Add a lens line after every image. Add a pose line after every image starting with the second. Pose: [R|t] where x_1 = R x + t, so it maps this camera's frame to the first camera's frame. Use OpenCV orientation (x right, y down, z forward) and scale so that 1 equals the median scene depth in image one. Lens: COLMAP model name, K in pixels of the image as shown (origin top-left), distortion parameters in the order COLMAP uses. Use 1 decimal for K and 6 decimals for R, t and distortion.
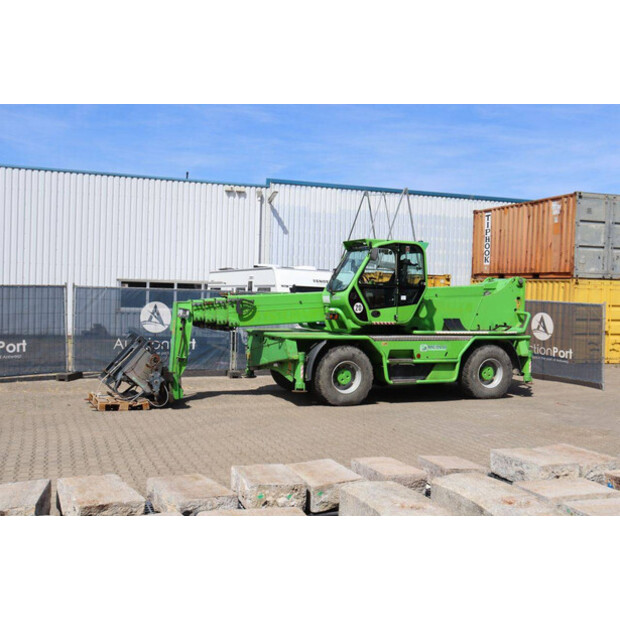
lens RADIAL K [[590.3, 0, 310.0], [0, 590.3, 310.0], [0, 0, 1]] dist [-0.079247, 0.004539]
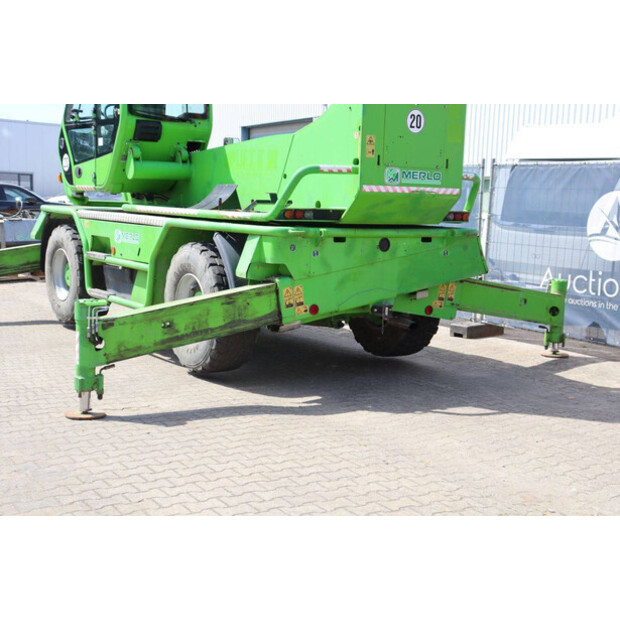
lens RADIAL K [[931.7, 0, 310.0], [0, 931.7, 310.0], [0, 0, 1]] dist [0.043015, 0.070094]
pose [[0.205313, 0.095557, -0.974020, 1.076527], [-0.052596, 0.994861, 0.086515, 0.050185], [0.977282, 0.033467, 0.209283, 1.021511]]
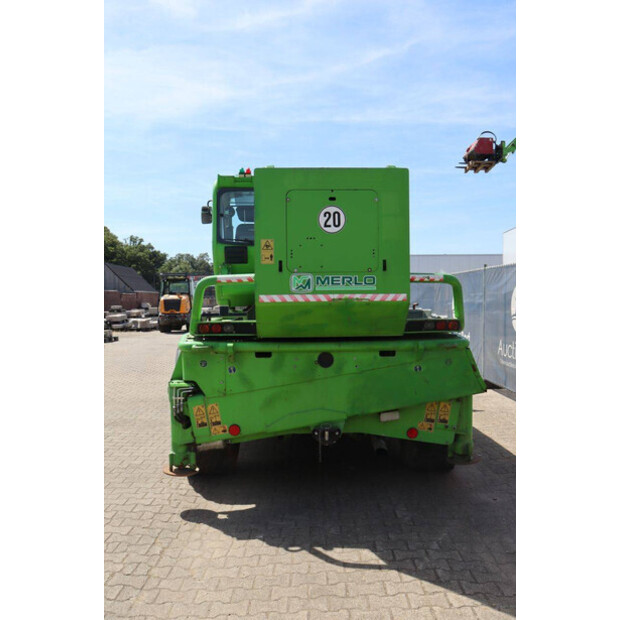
lens RADIAL K [[590.3, 0, 310.0], [0, 590.3, 310.0], [0, 0, 1]] dist [-0.079247, 0.004539]
pose [[-0.349368, -0.008188, -0.936950, 0.769894], [-0.028528, 0.999591, 0.001902, 0.025164], [0.936551, 0.027394, -0.349458, 1.351742]]
